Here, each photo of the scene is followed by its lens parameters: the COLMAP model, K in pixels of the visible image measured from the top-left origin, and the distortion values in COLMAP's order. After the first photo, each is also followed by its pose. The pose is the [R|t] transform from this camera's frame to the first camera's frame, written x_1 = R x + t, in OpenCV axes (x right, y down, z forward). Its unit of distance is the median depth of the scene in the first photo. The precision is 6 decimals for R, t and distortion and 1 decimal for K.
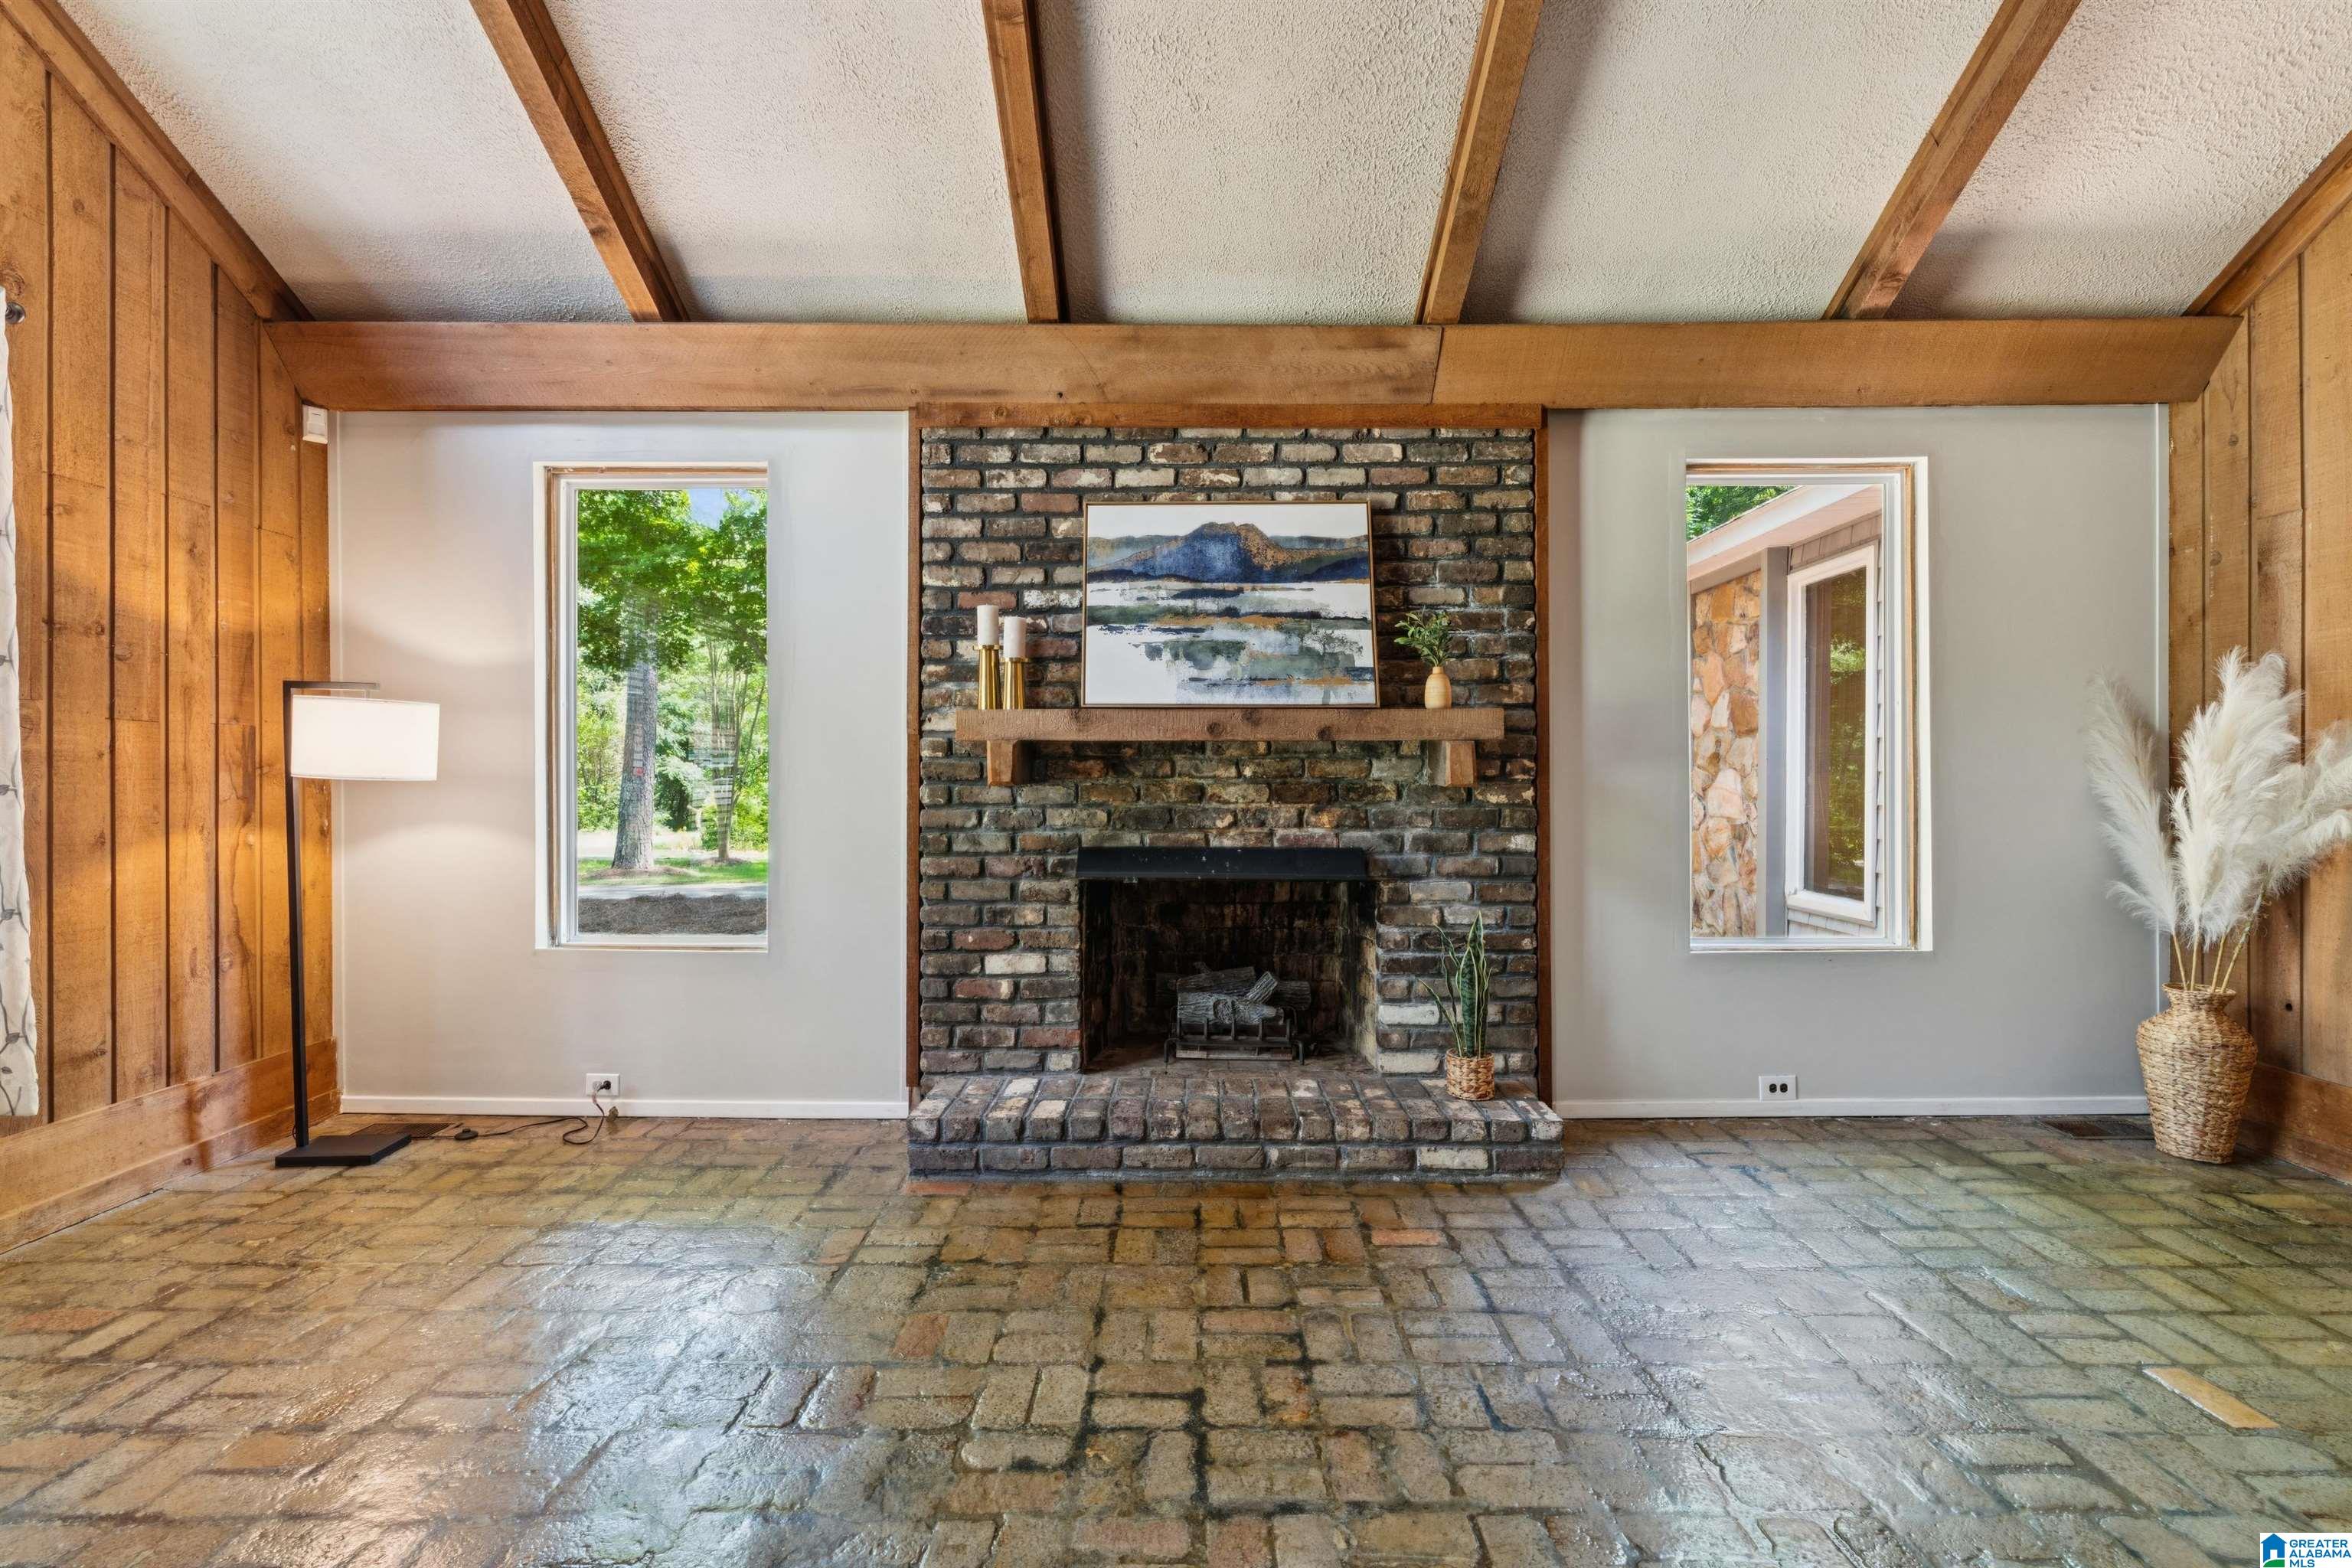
lens RADIAL K [[1049.7, 0, 1176.0], [0, 1049.7, 784.0], [0, 0, 1]] dist [-0.012788, 0.004897]
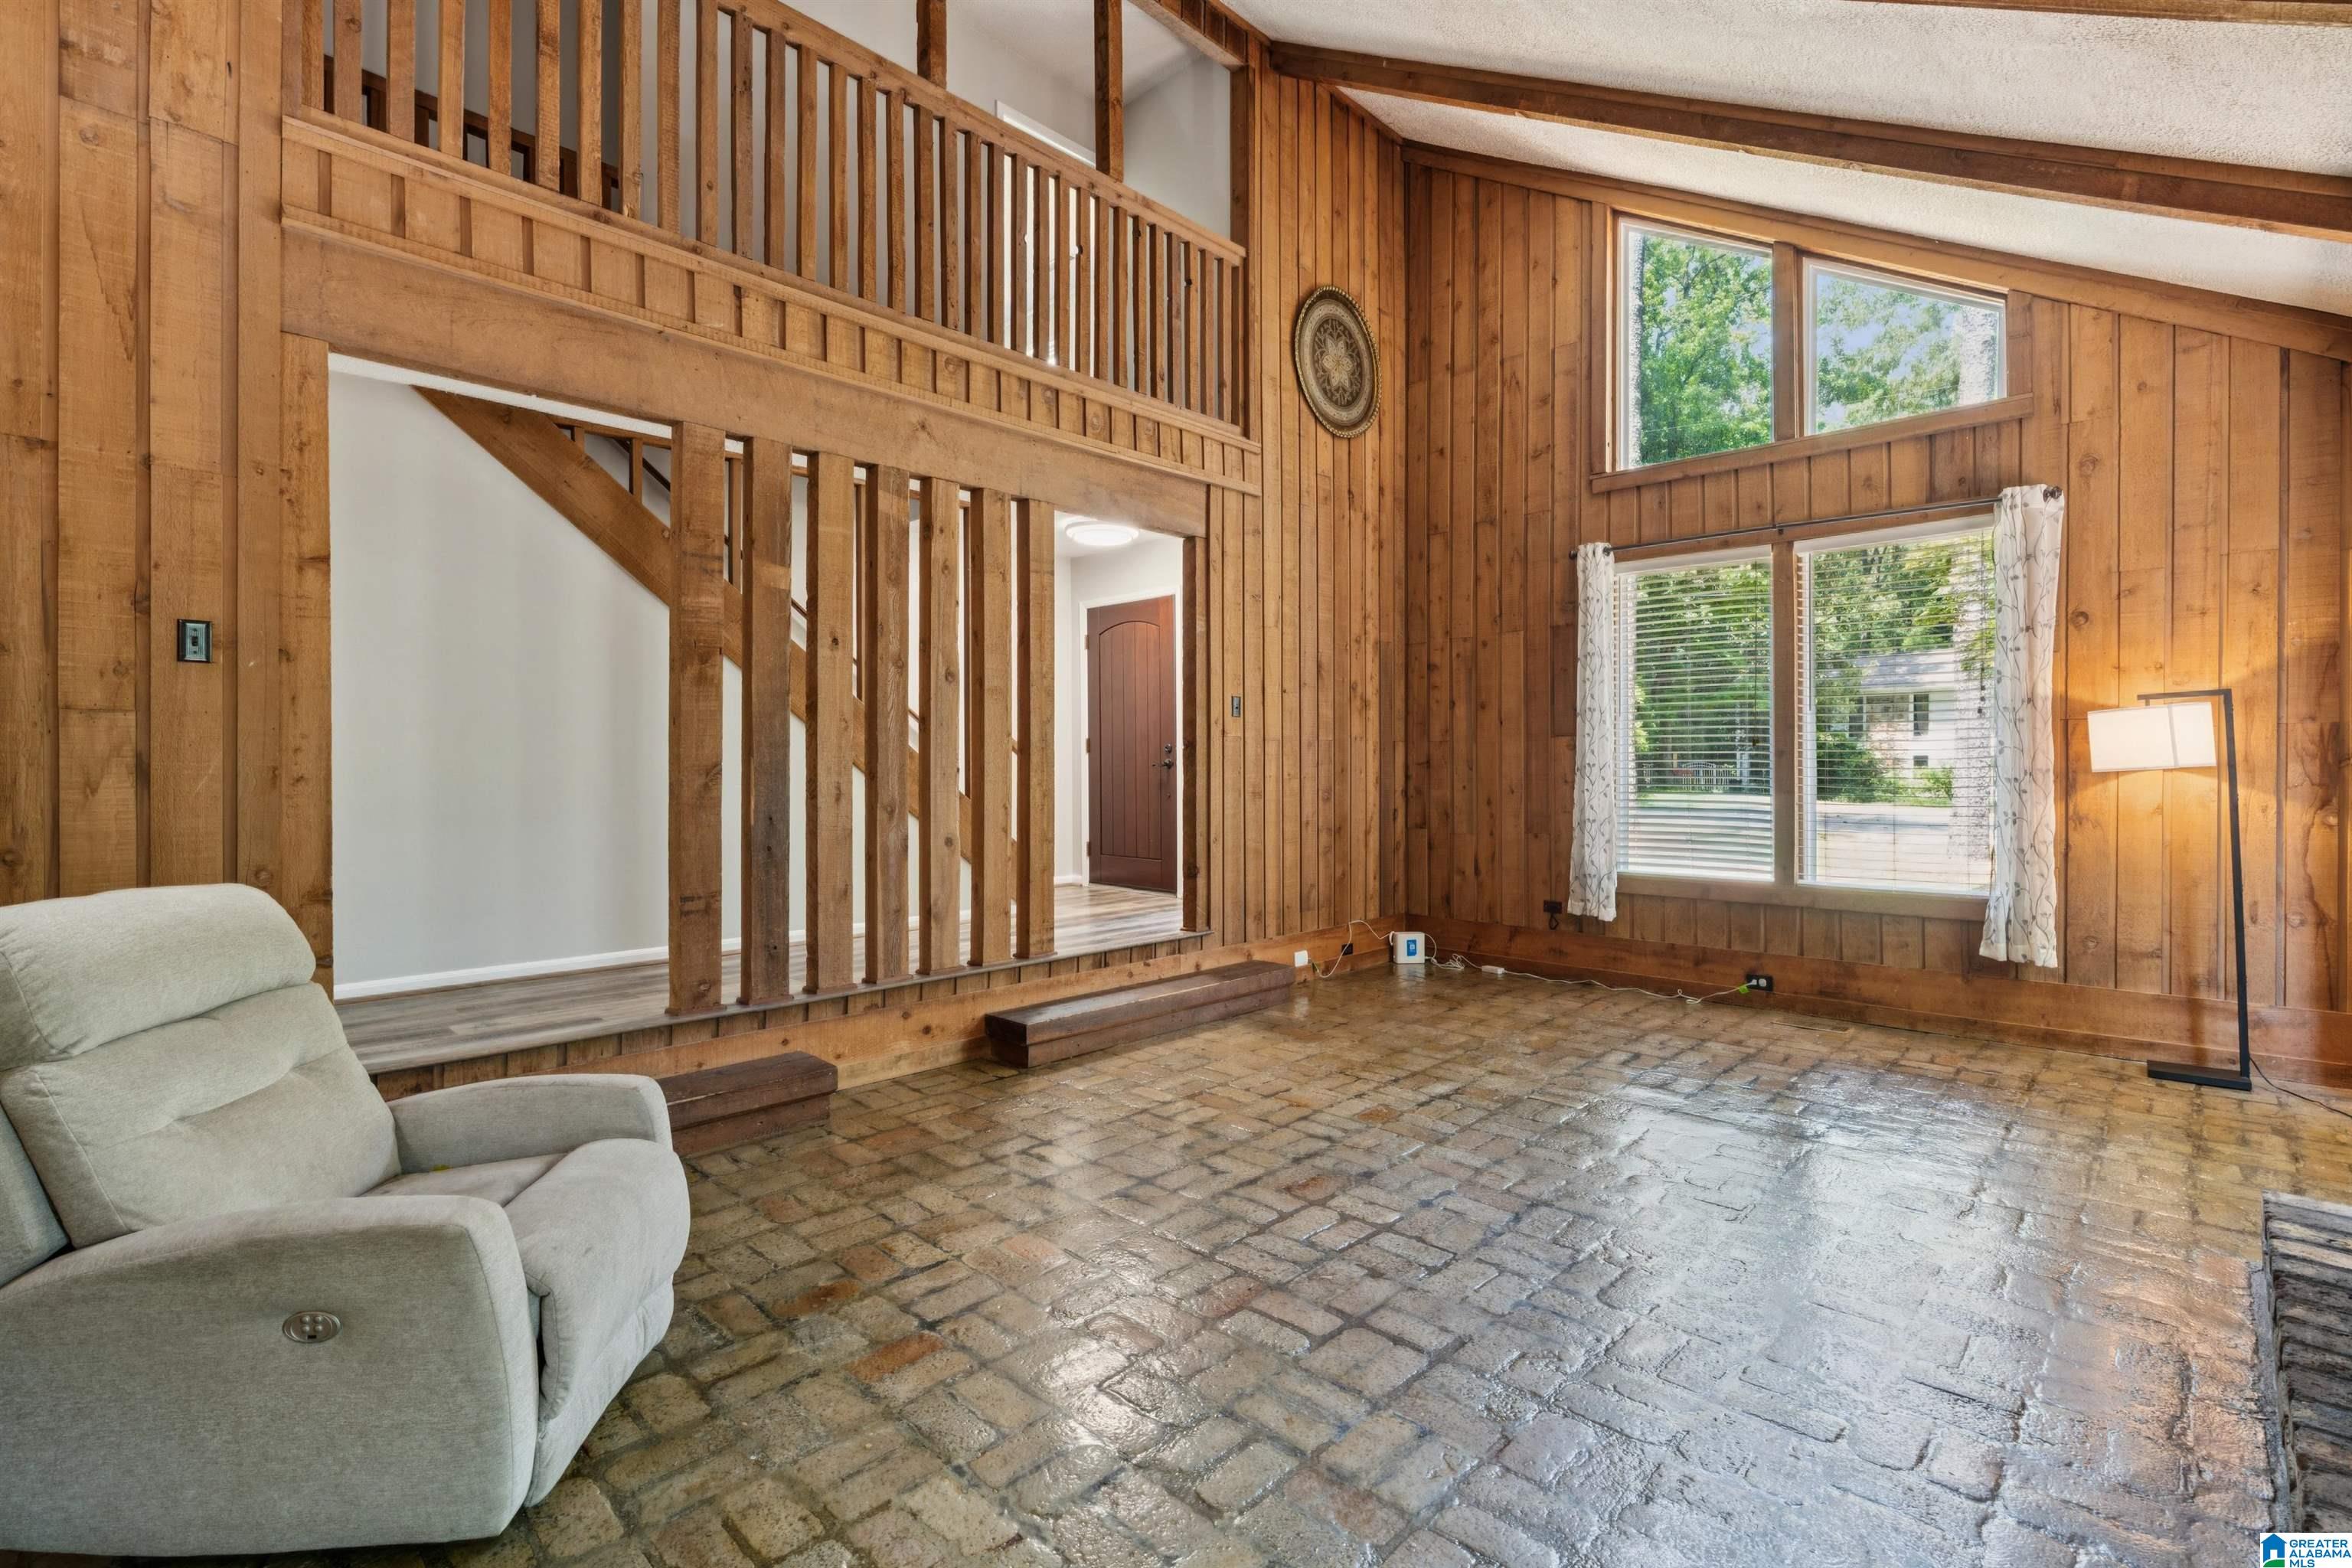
lens RADIAL K [[1049.7, 0, 1176.0], [0, 1049.7, 784.0], [0, 0, 1]] dist [-0.012788, 0.004897]
pose [[-0.698341, 0.007873, -0.715721, 0.995741], [0.001719, 0.999955, 0.009322, -0.000989], [0.715763, 0.005280, -0.698324, 1.062693]]
